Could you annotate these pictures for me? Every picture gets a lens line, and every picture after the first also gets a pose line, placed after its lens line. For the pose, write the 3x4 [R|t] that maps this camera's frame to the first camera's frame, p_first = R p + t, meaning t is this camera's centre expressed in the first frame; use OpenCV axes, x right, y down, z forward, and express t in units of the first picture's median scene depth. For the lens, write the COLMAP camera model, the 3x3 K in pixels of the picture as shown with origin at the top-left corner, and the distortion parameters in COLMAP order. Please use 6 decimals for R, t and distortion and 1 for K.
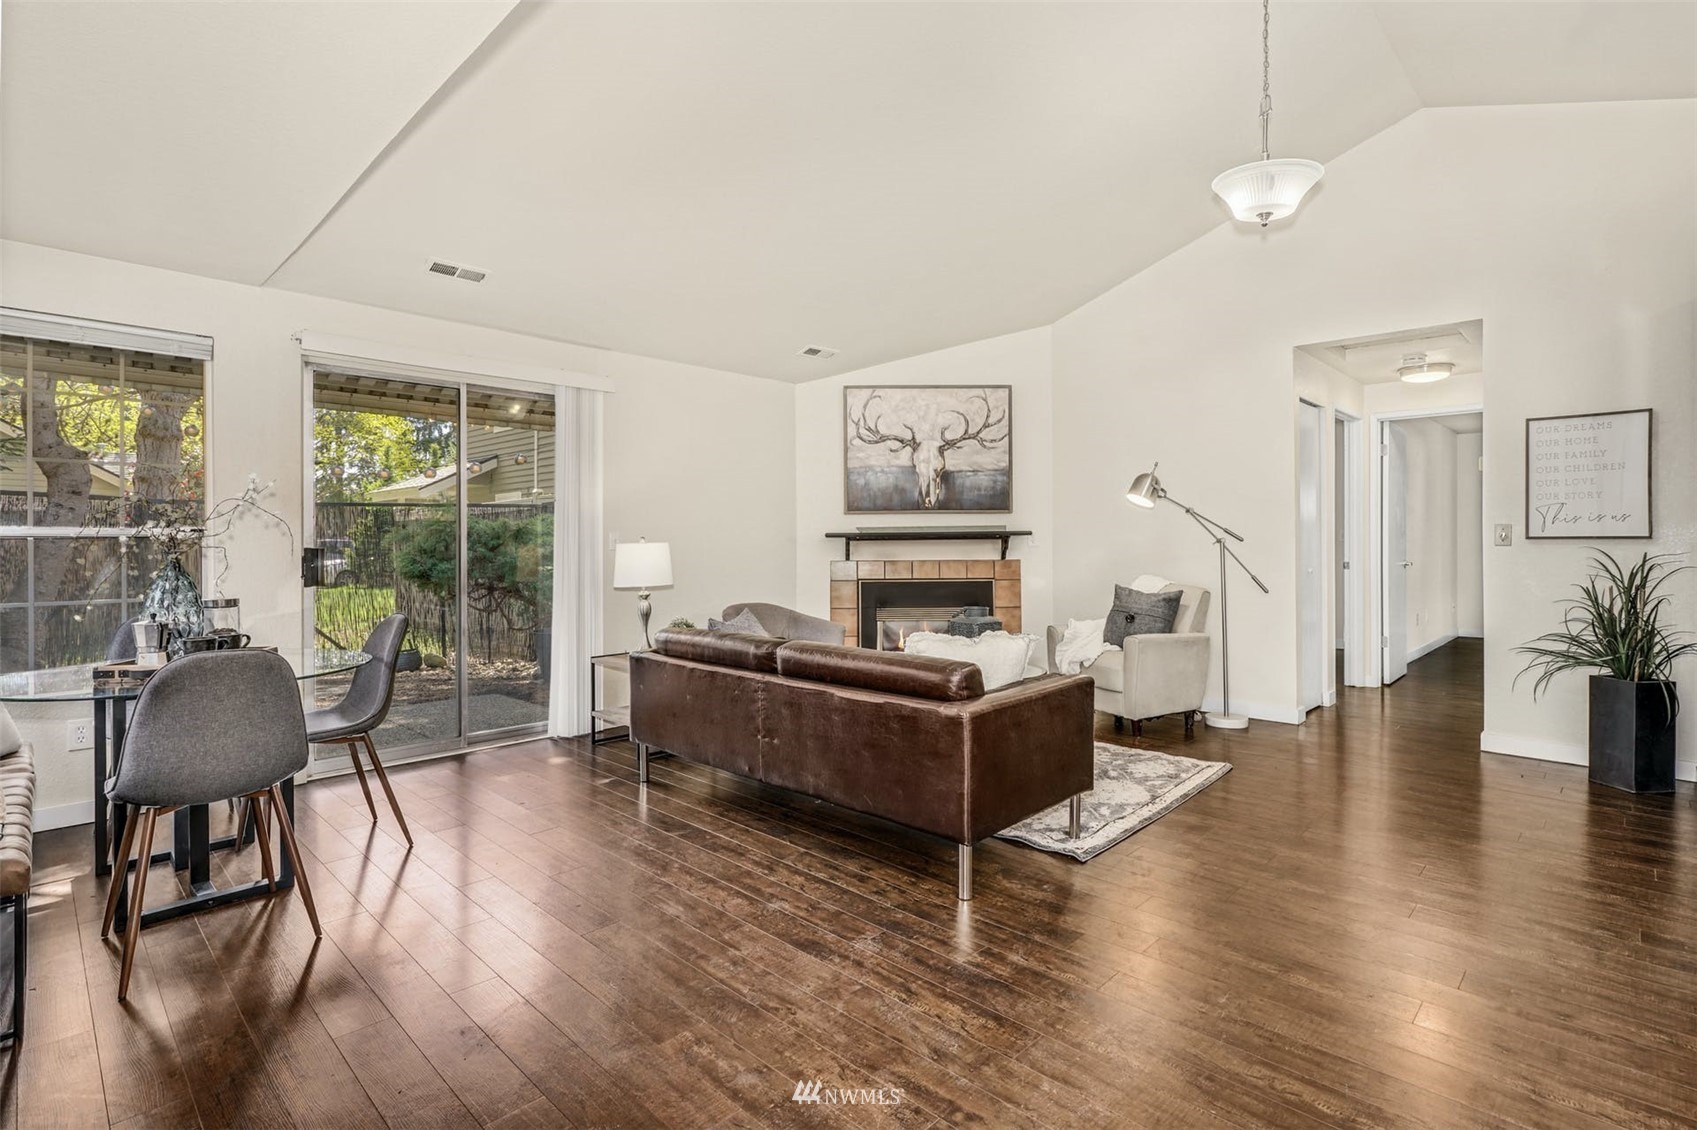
lens RADIAL K [[821.7, 0, 852.1], [0, 821.7, 551.1], [0, 0, 1]] dist [0.004917, 0.001474]
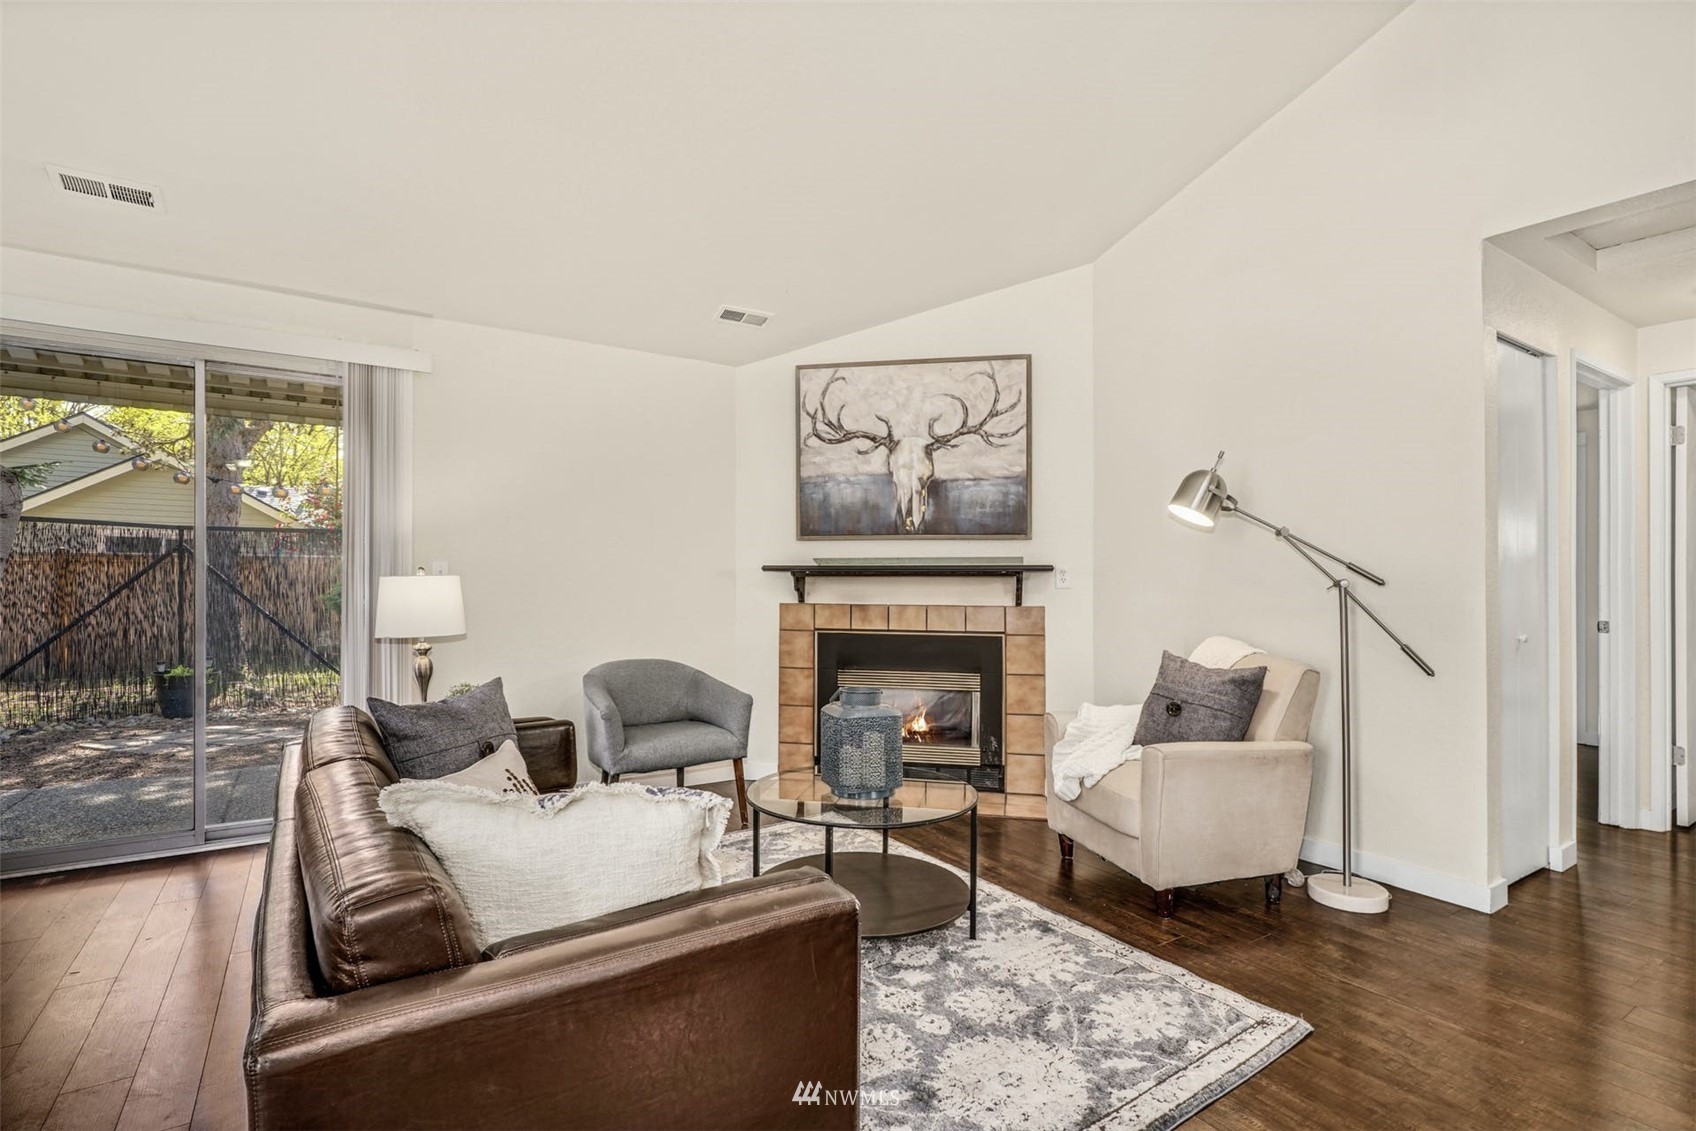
lens RADIAL K [[821.2, 0, 841.4], [0, 821.2, 577.0], [0, 0, 1]] dist [0.004917, 0.001474]
pose [[0.975423, 0.013188, -0.219945, 0.192737], [-0.015530, 0.999840, -0.008924, -0.005981], [0.219792, 0.012121, 0.975472, 0.292420]]
